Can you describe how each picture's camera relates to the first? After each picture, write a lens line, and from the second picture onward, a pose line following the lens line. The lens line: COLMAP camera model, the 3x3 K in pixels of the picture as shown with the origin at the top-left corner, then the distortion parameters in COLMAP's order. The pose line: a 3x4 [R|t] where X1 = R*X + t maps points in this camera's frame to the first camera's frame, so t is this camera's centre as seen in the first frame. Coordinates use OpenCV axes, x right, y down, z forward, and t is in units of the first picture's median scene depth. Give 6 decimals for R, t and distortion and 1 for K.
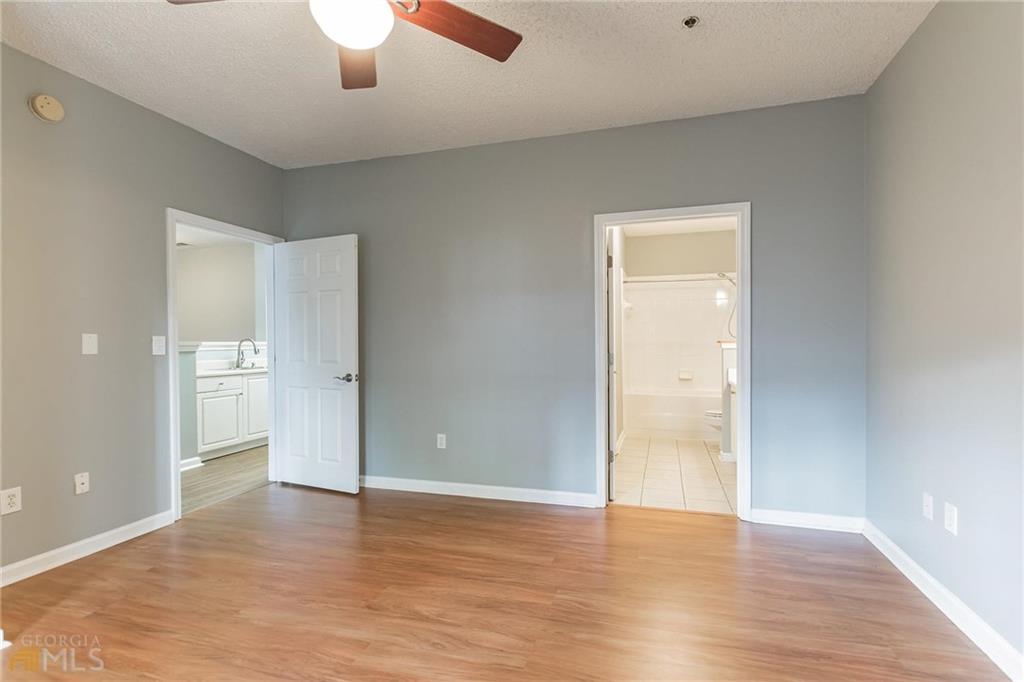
lens RADIAL K [[479.1, 0, 517.5], [0, 479.1, 346.6], [0, 0, 1]] dist [-0.000051, -0.000014]
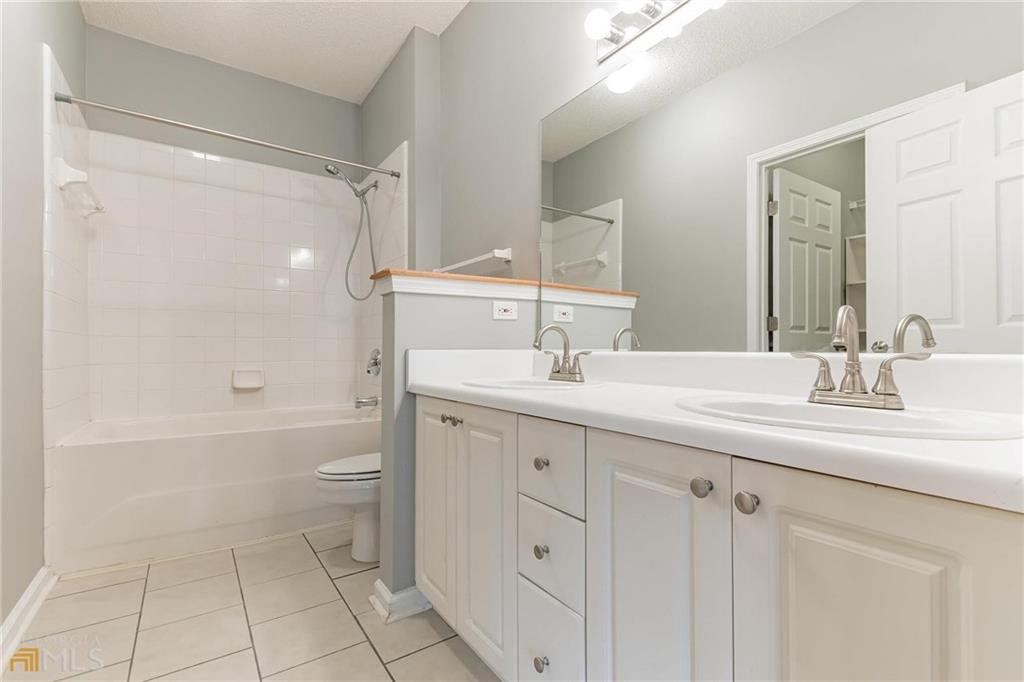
lens RADIAL K [[479.1, 0, 517.5], [0, 479.1, 346.6], [0, 0, 1]] dist [-0.000051, -0.000014]
pose [[0.622883, 0.012918, 0.782208, 0.160982], [0.001000, 0.999850, -0.017309, 0.038447], [-0.782314, 0.011564, 0.622777, 0.548804]]
